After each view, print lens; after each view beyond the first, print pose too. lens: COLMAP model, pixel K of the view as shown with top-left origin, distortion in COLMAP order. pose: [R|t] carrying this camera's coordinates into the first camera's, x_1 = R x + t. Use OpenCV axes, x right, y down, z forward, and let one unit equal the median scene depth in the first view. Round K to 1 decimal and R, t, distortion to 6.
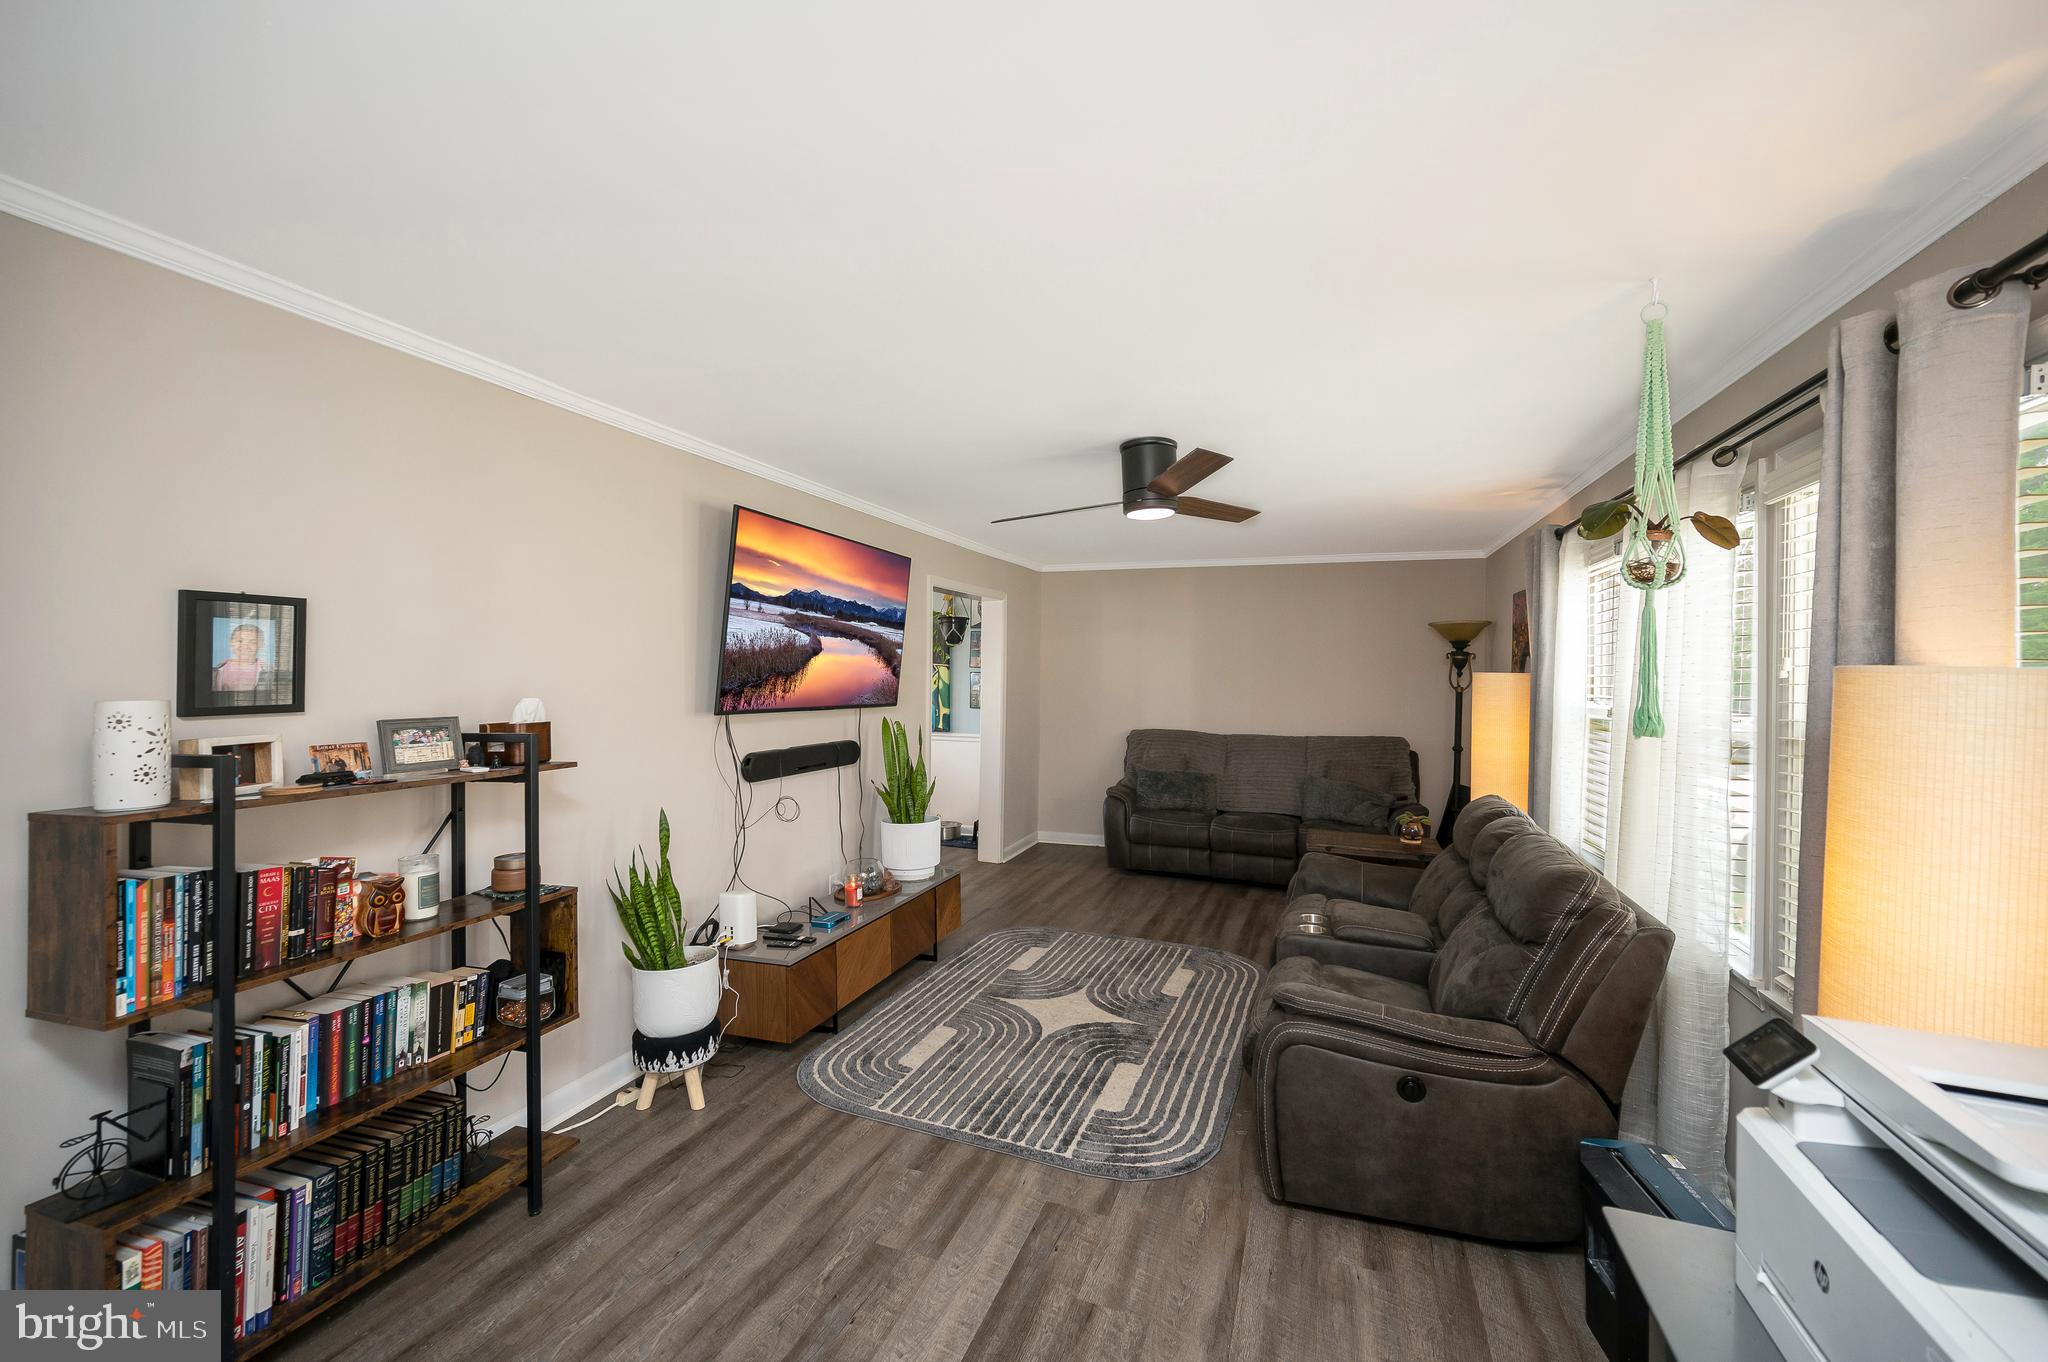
lens RADIAL K [[821.8, 0, 1026.1], [0, 821.8, 669.5], [0, 0, 1]] dist [-0.000175, 0.000101]
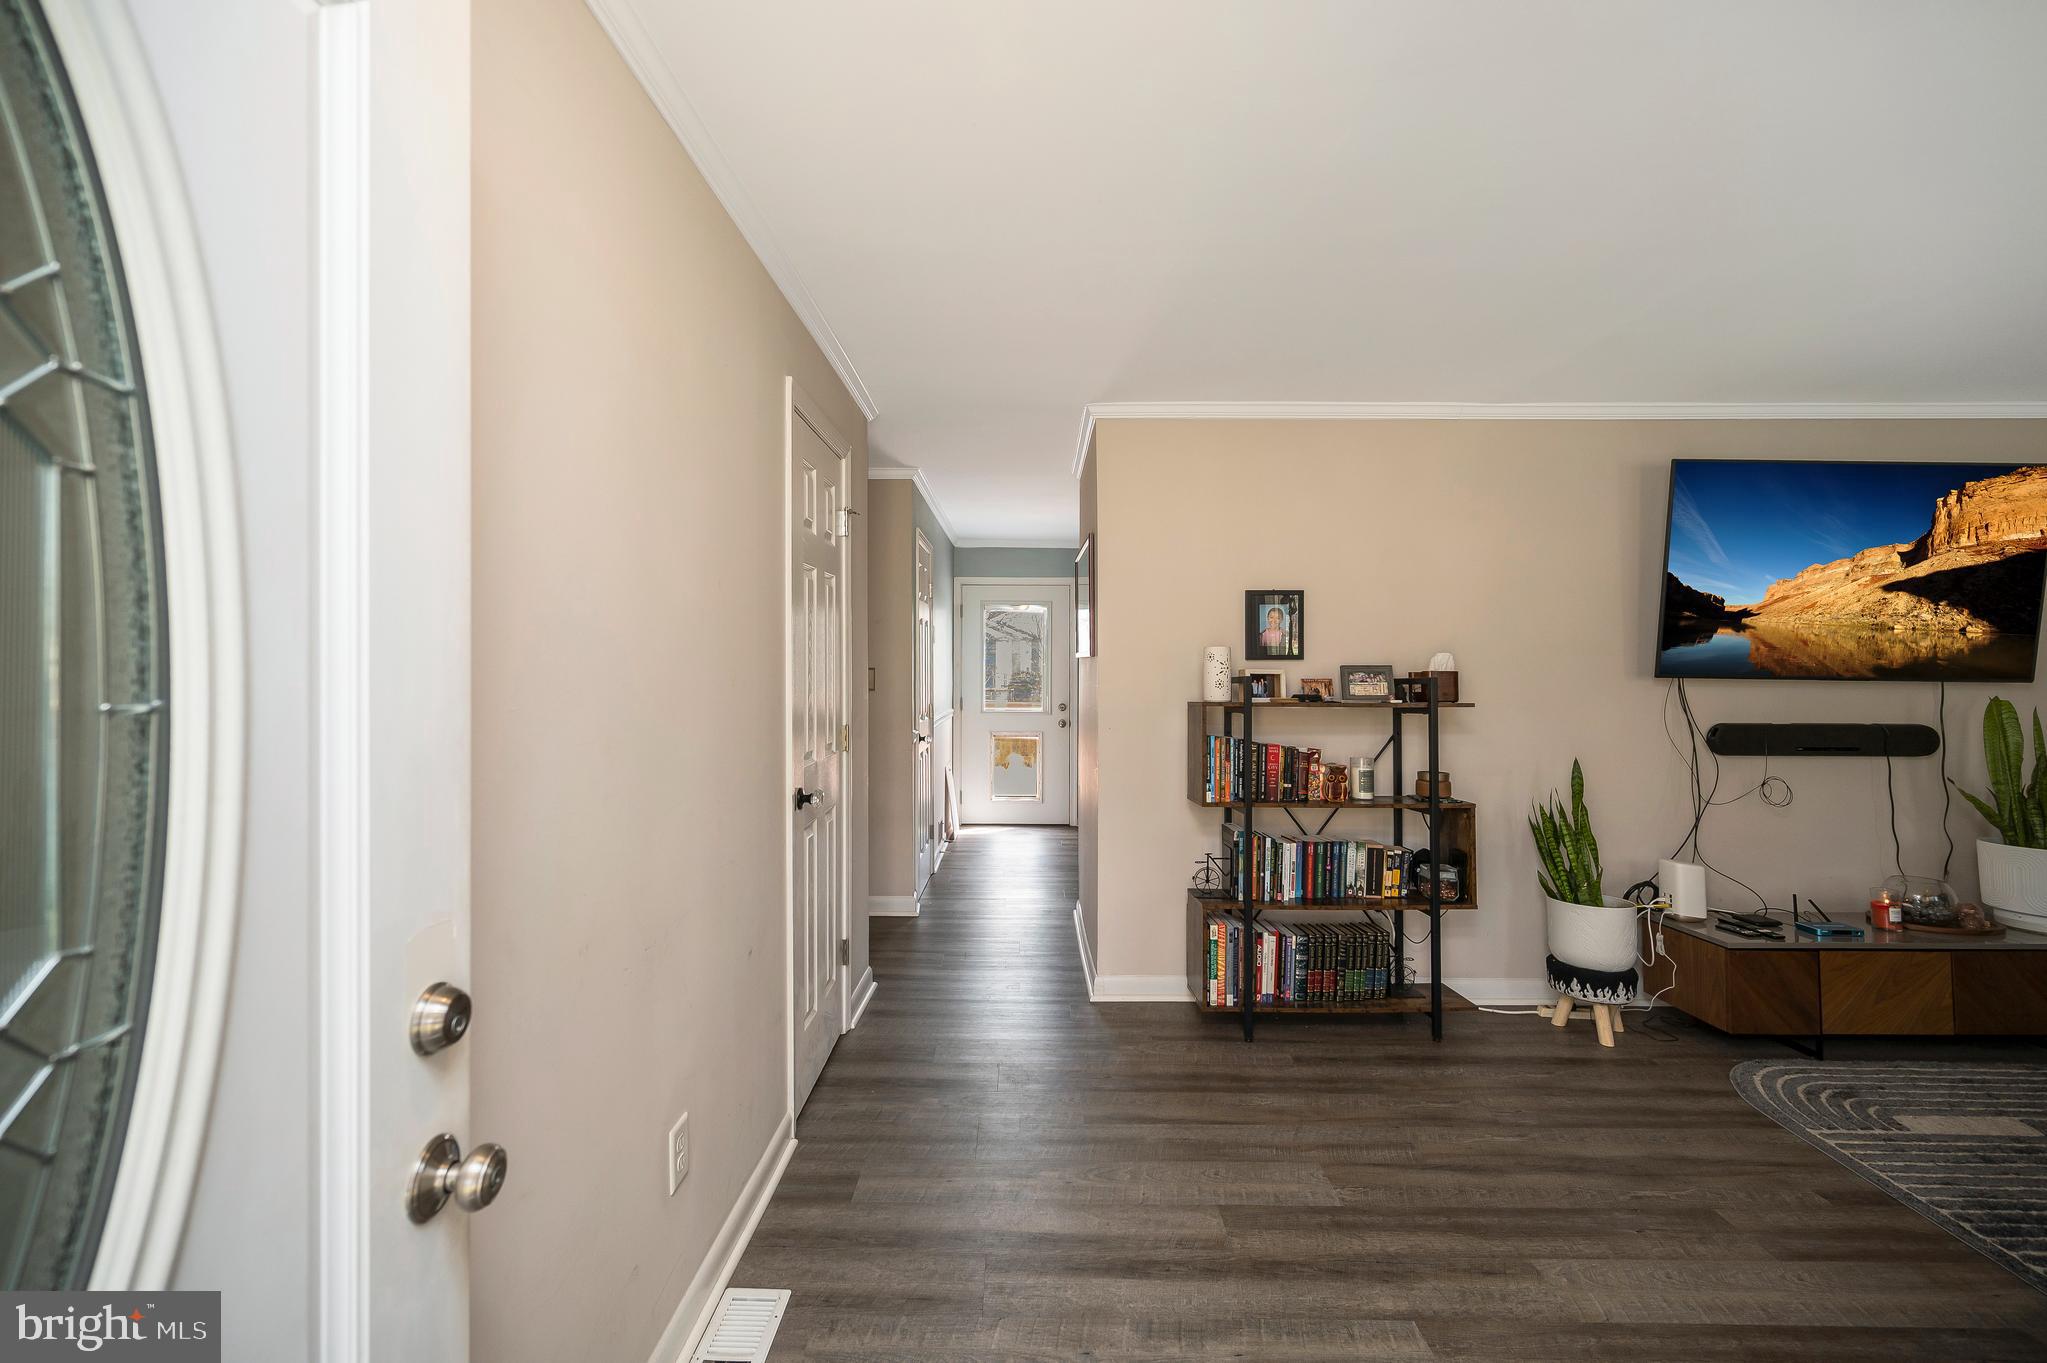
lens RADIAL K [[821.3, 0, 1025.6], [0, 821.3, 670.0], [0, 0, 1]] dist [-0.000175, 0.000101]
pose [[0.340168, -0.005908, -0.940346, 0.421605], [0.002793, 0.999982, -0.005272, 0.071069], [0.940360, -0.000833, 0.340179, -0.069673]]
